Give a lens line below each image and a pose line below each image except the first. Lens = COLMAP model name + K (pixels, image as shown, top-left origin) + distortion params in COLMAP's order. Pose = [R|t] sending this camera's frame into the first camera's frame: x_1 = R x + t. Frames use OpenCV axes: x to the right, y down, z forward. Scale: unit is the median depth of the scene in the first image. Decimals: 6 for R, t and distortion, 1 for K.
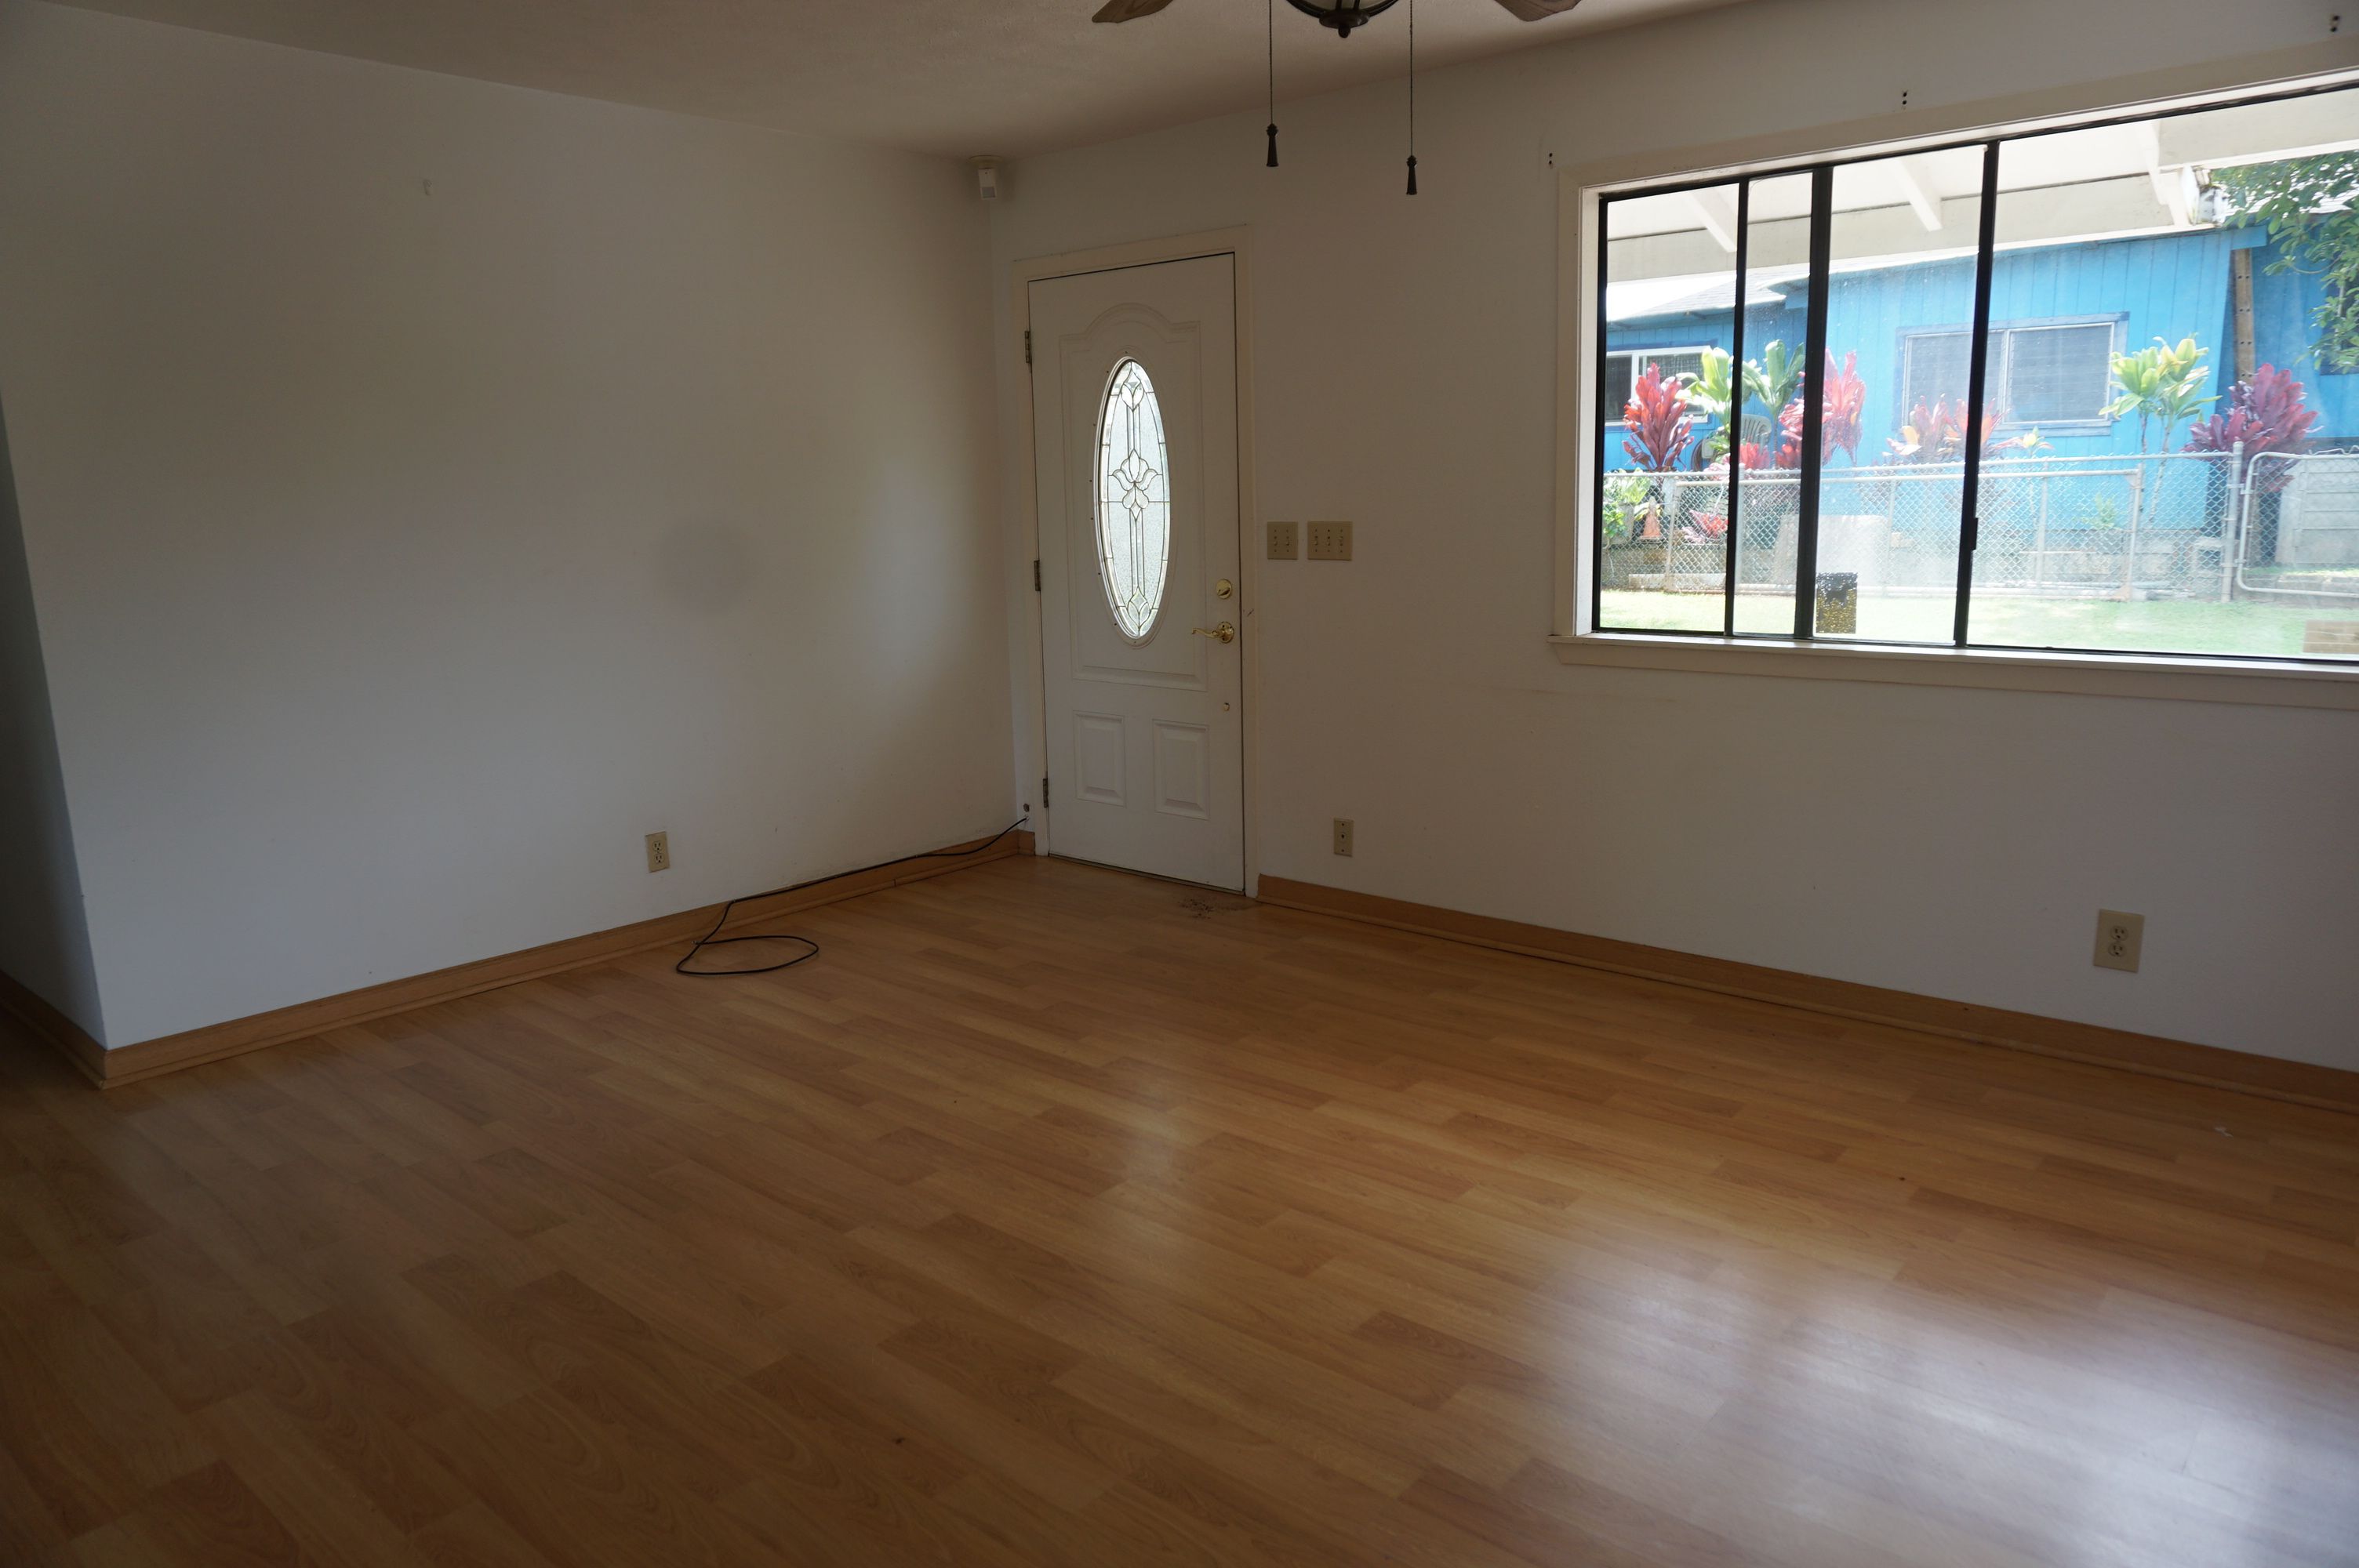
lens RADIAL K [[1555.7, 0, 1179.5], [0, 1555.7, 784.0], [0, 0, 1]] dist [-0.038490, 0.016623]
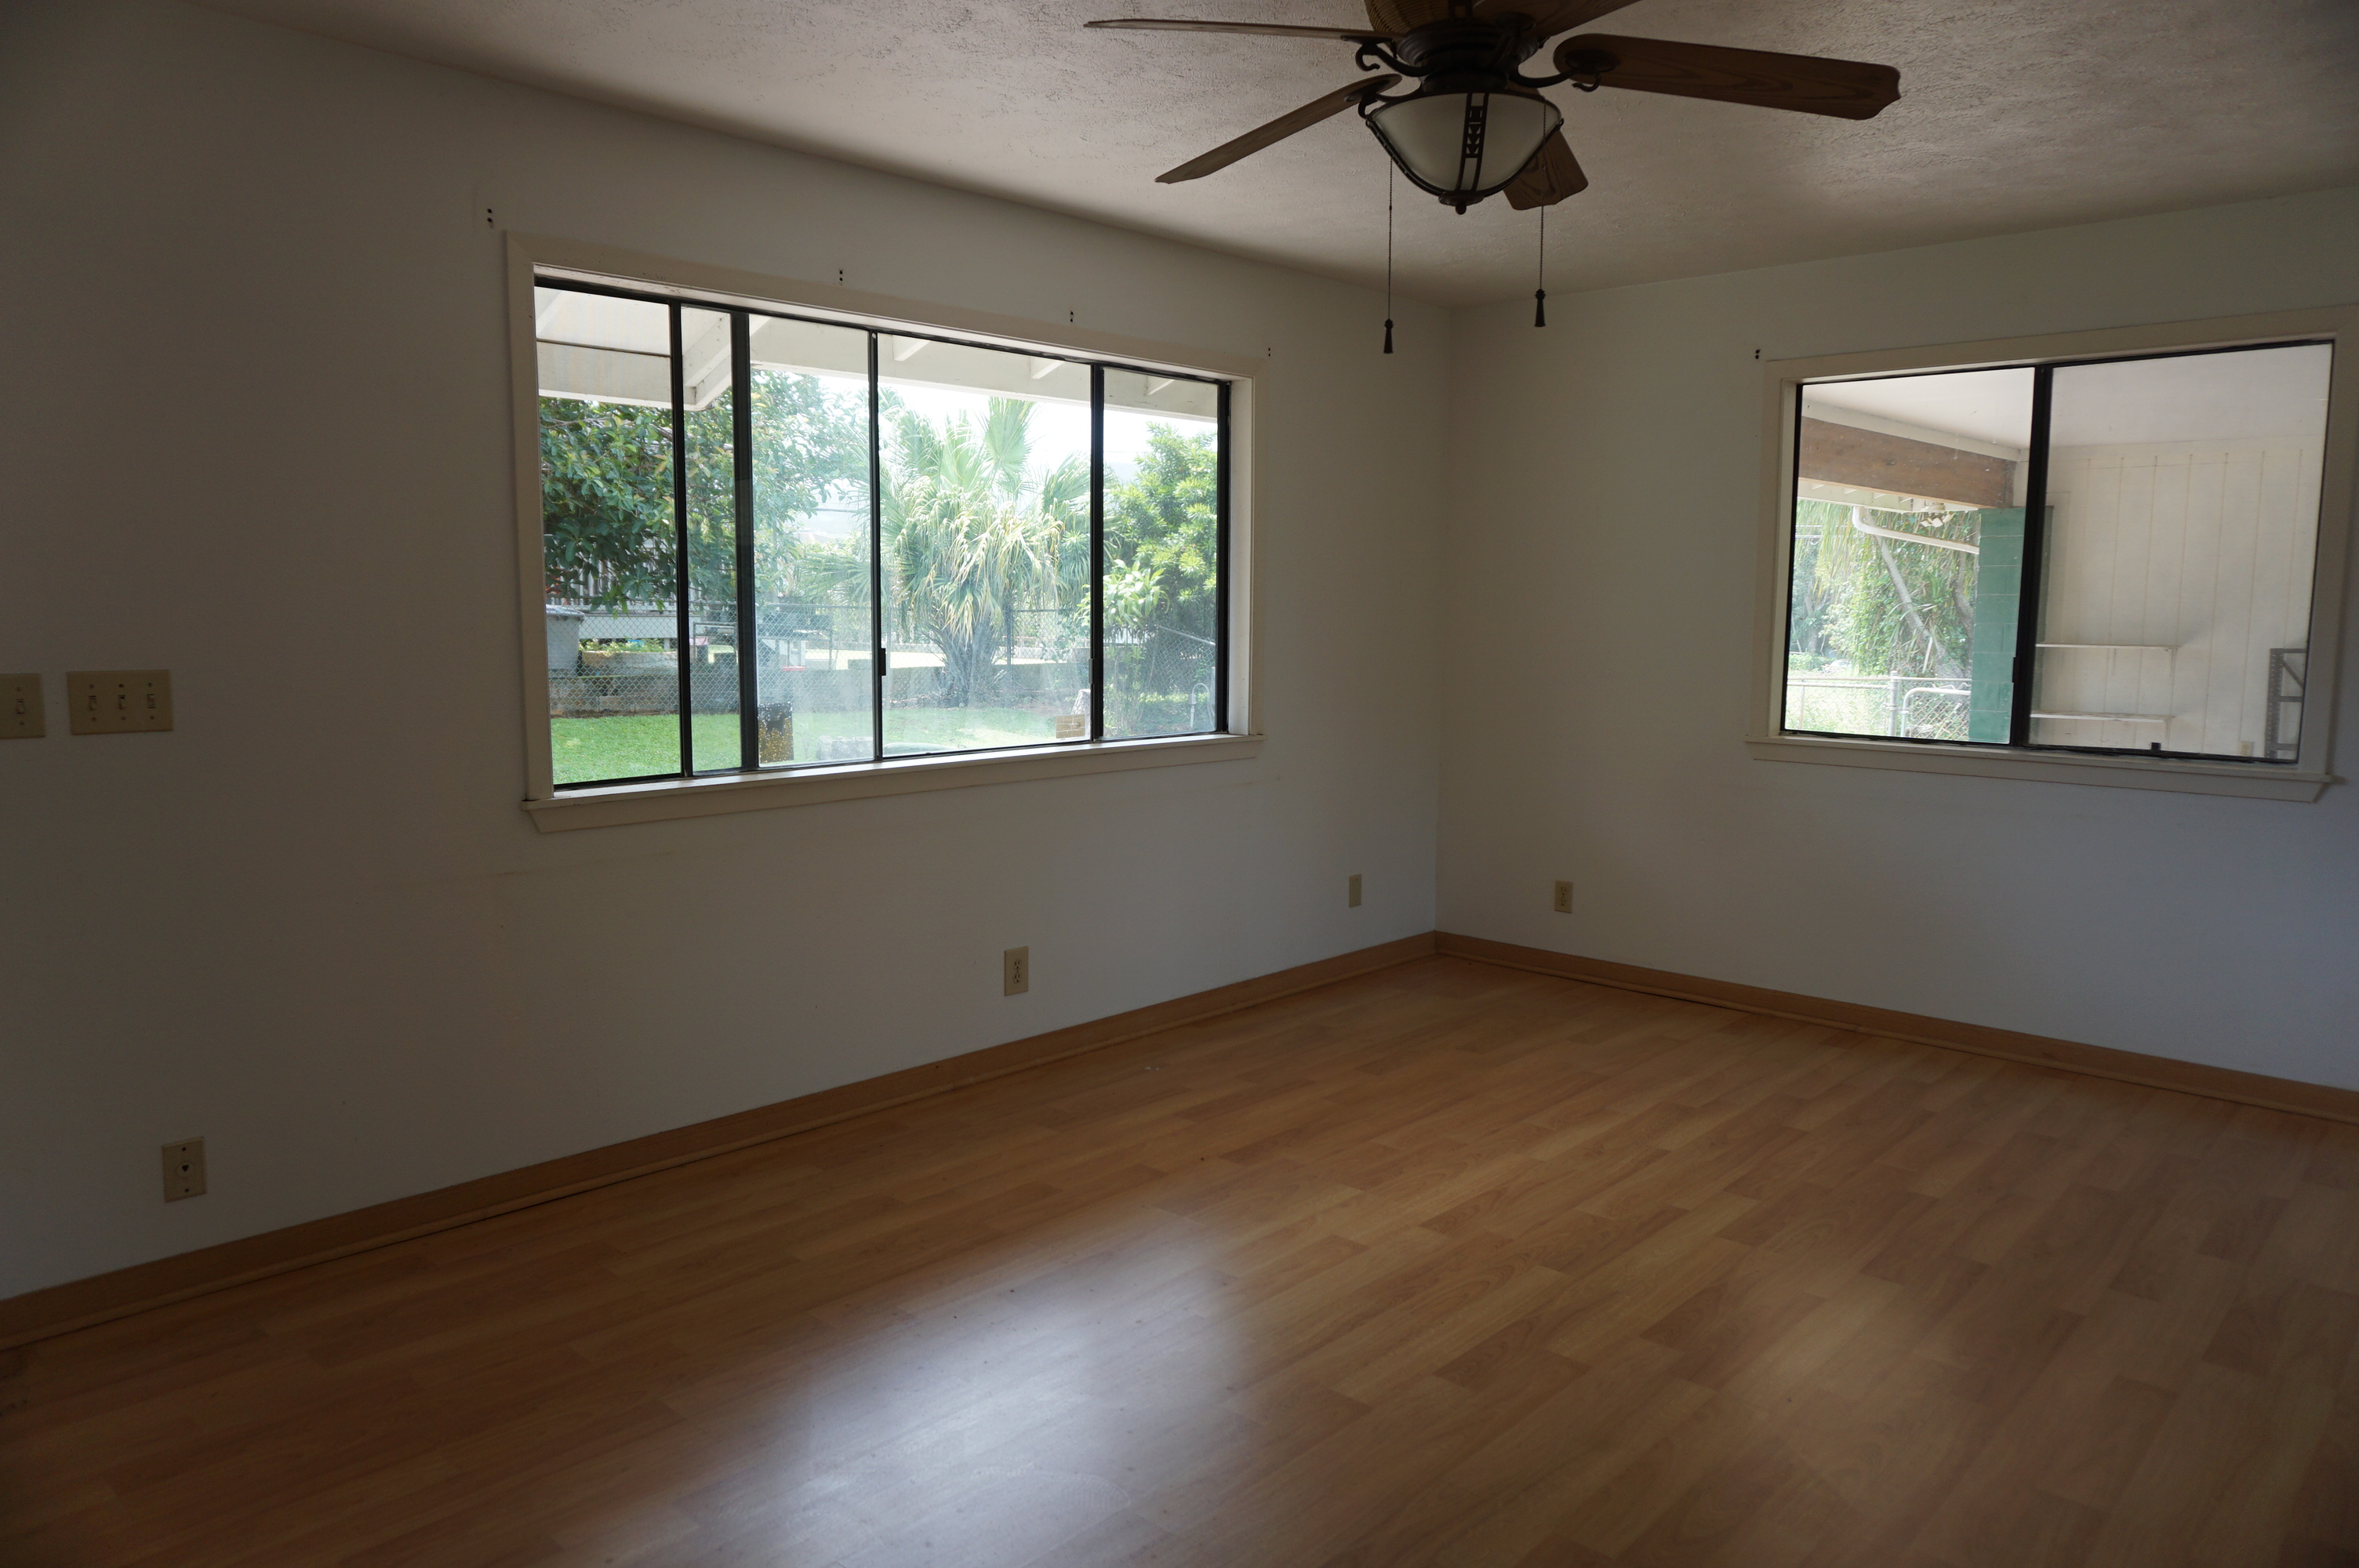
lens RADIAL K [[1555.7, 0, 1179.5], [0, 1555.7, 784.0], [0, 0, 1]] dist [-0.038490, 0.016623]
pose [[0.048662, -0.090338, 0.994722, -0.594860], [0.184213, 0.979629, 0.079956, -0.116726], [-0.981681, 0.179350, 0.064313, 0.676326]]
